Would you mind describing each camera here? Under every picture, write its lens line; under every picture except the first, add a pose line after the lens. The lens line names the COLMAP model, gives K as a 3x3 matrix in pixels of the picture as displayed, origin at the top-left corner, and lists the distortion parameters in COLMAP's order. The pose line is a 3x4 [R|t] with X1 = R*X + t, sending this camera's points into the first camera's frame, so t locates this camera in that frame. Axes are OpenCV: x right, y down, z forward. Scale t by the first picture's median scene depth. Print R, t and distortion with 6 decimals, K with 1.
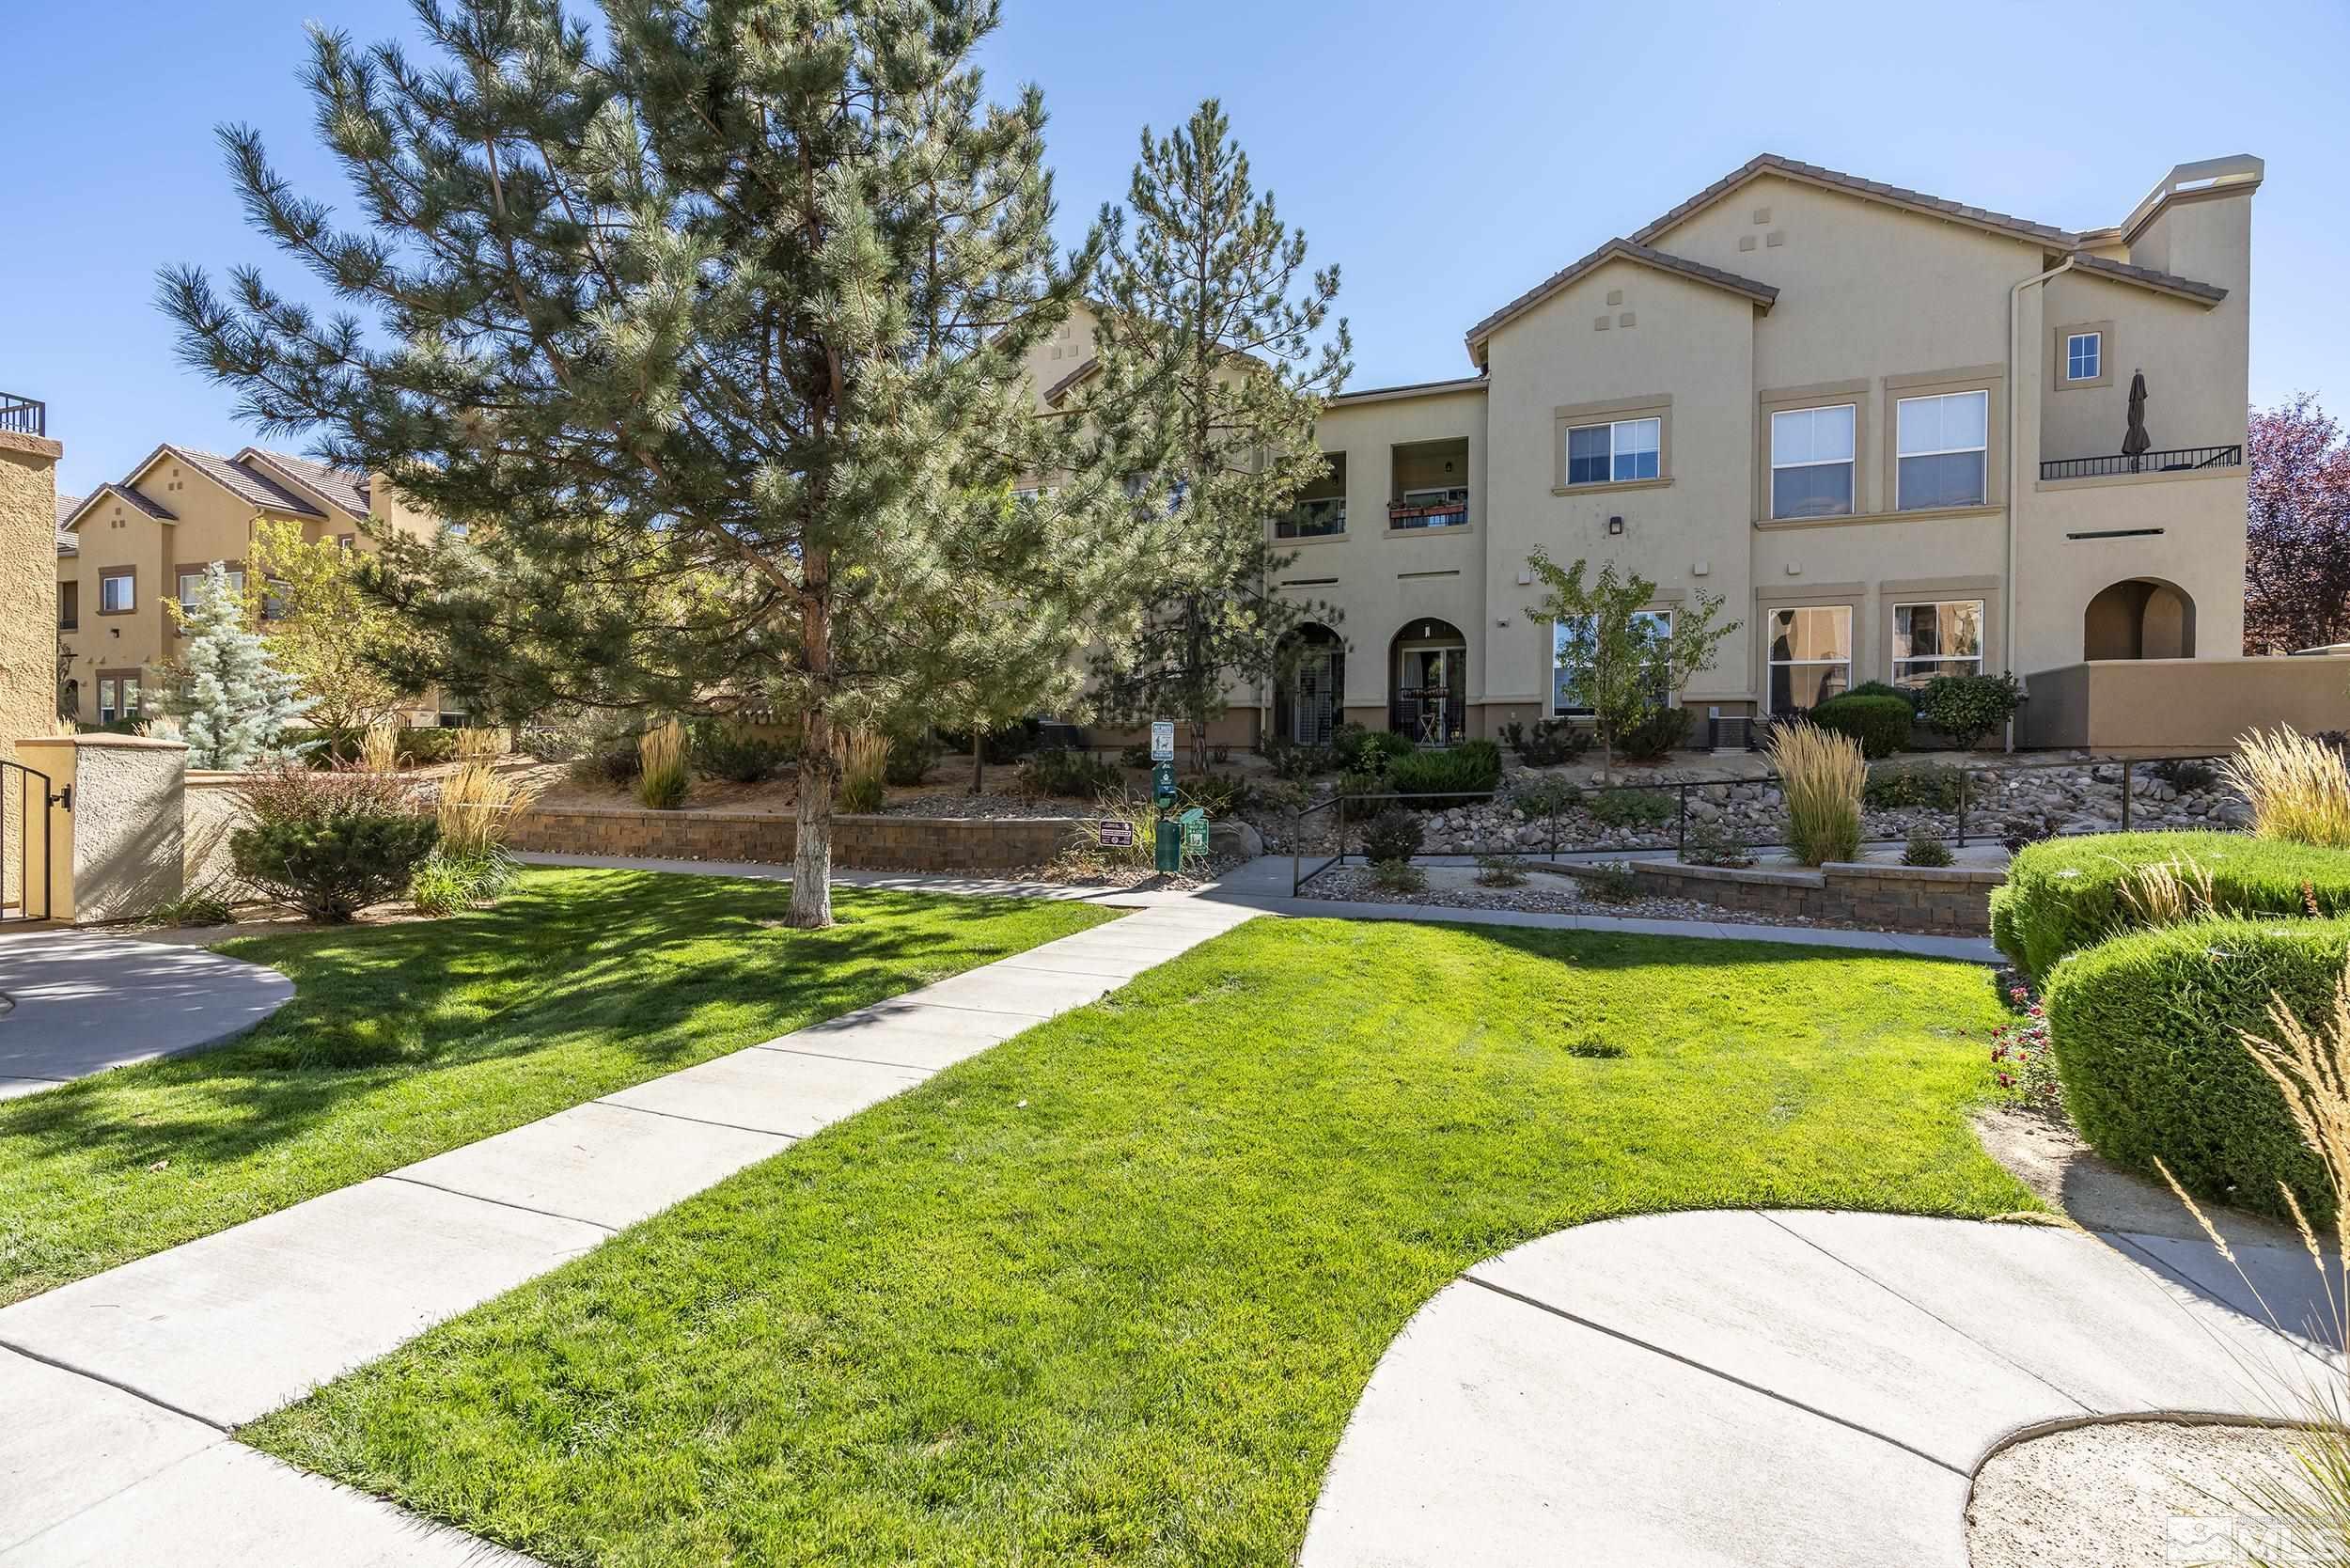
lens RADIAL K [[1047.6, 0, 1169.7], [0, 1047.6, 766.2], [0, 0, 1]] dist [-0.001606, -0.000030]
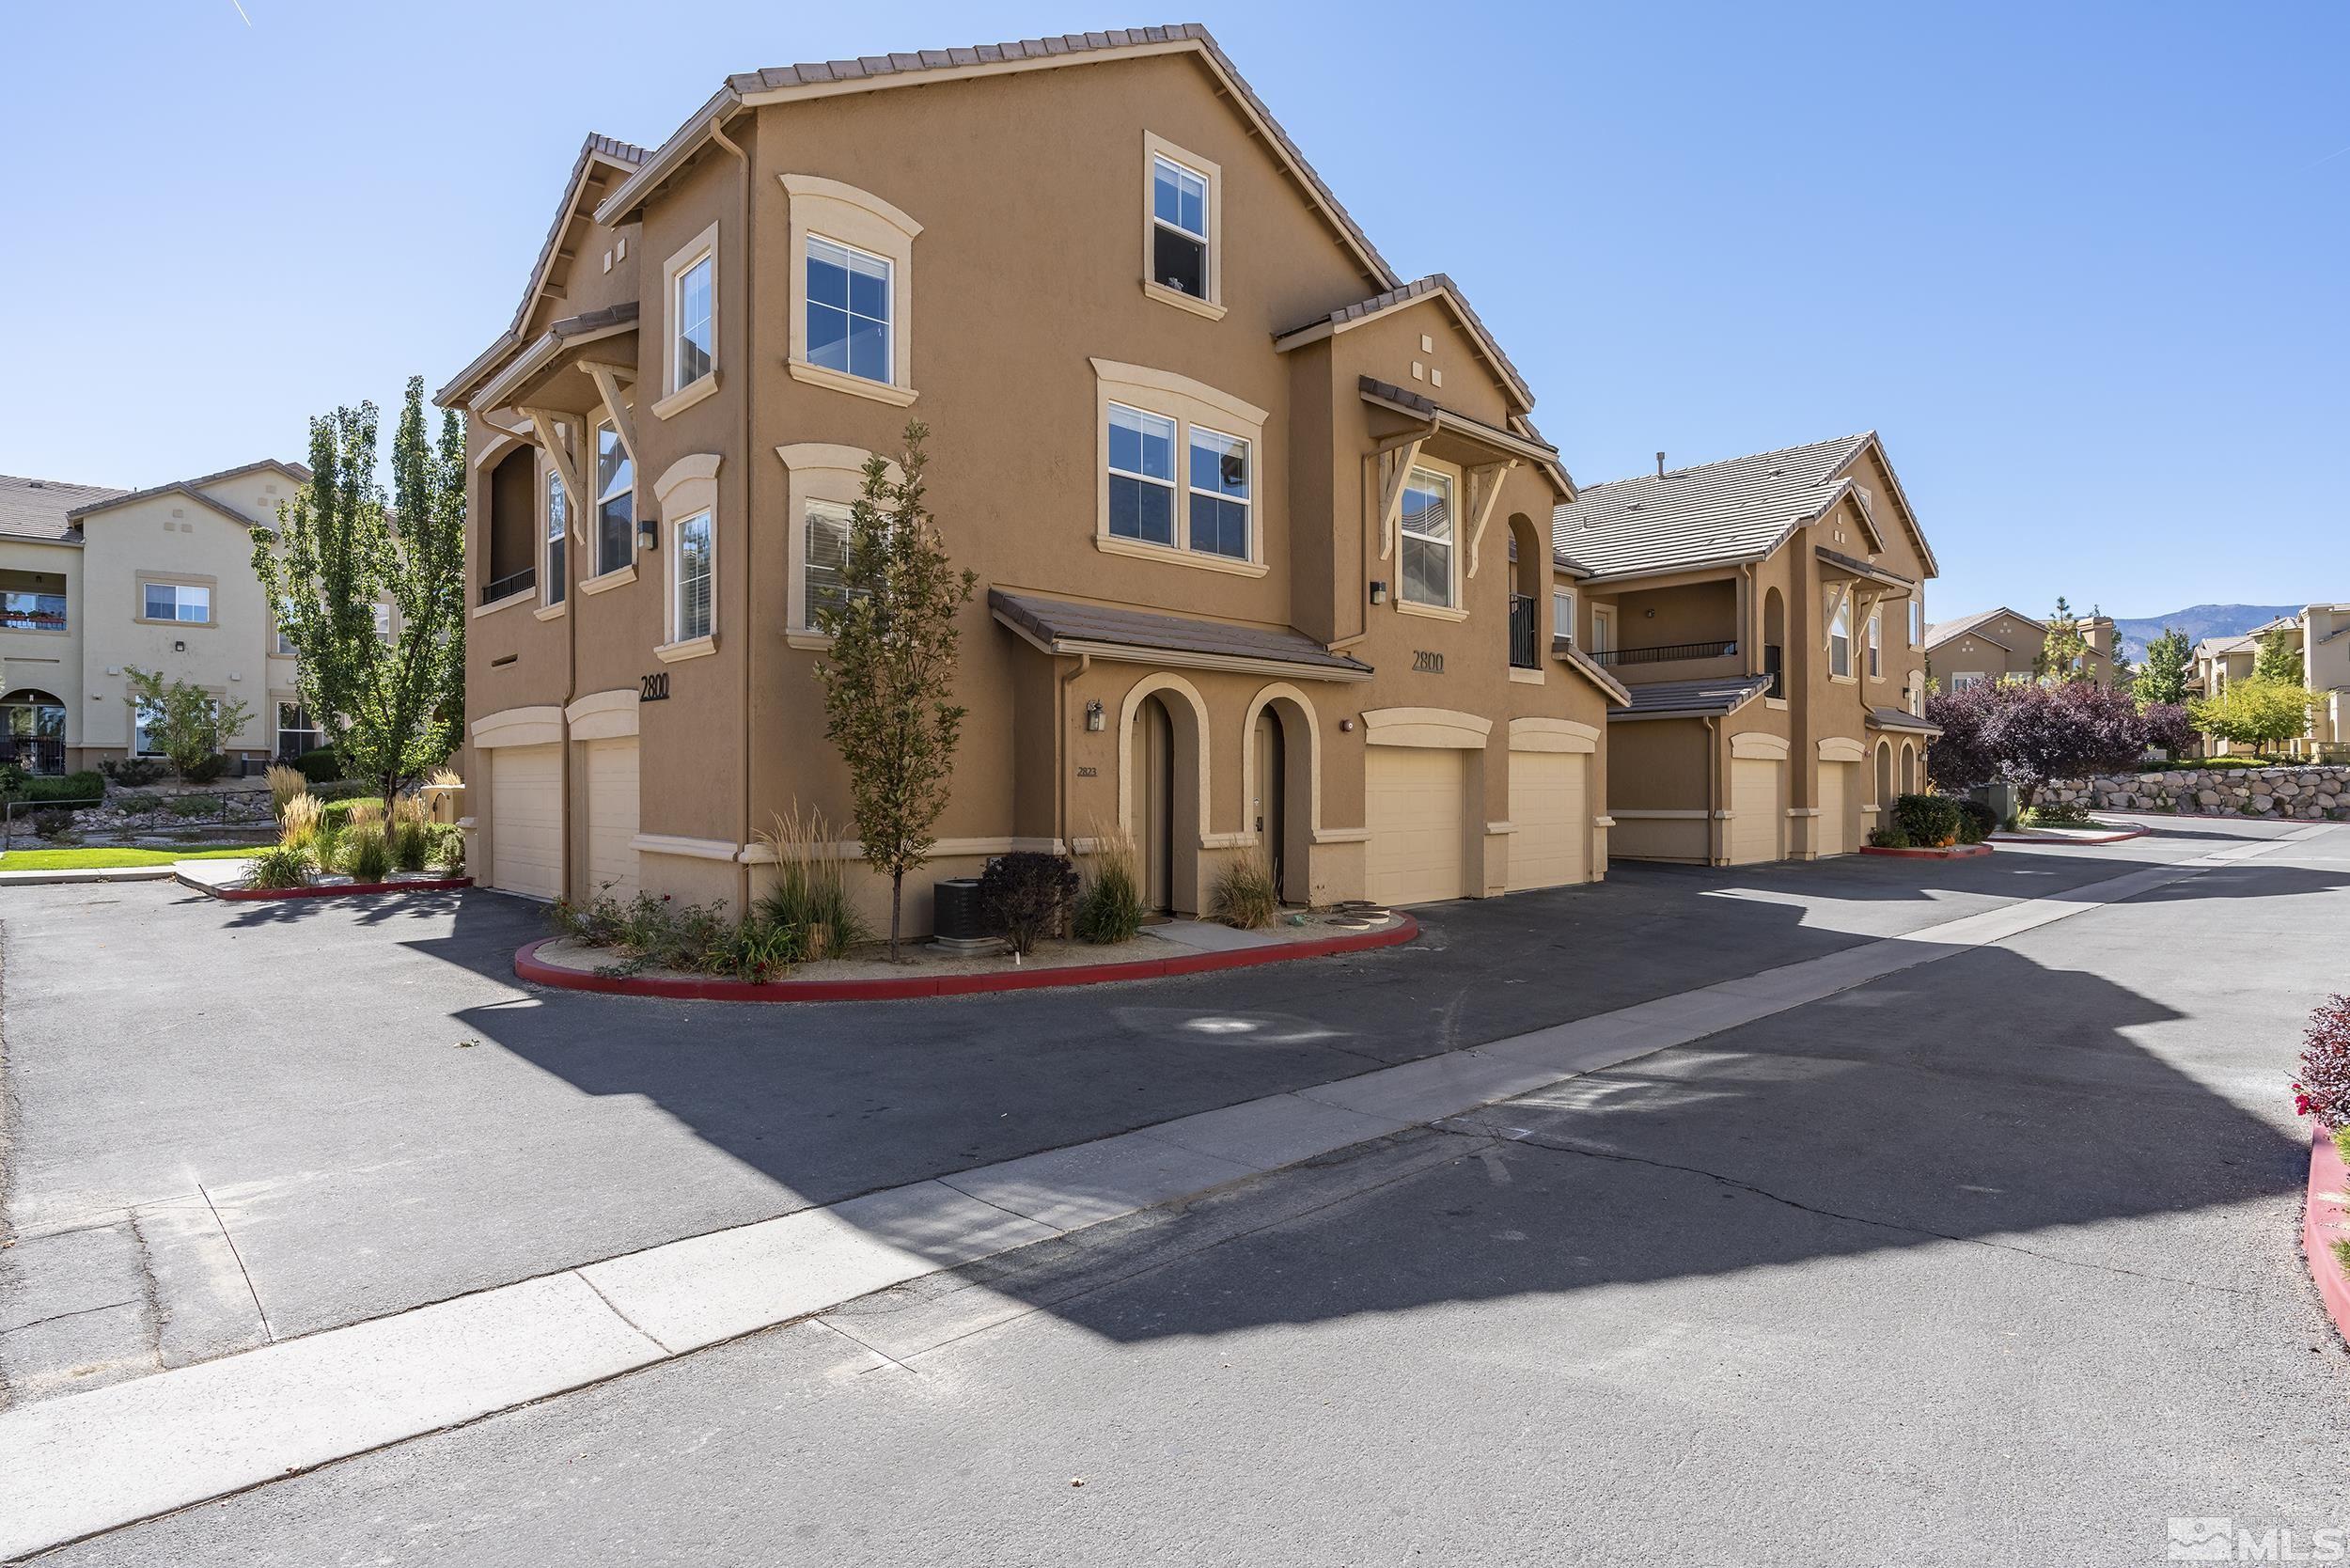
lens RADIAL K [[1224.9, 0, 1174.7], [0, 1224.9, 780.0], [0, 0, 1]] dist [-0.003541, -0.000454]
pose [[0.442949, -0.001334, 0.896546, -0.676546], [0.018237, 0.999805, -0.007522, 0.035611], [-0.896361, 0.019682, 0.442887, -1.405328]]
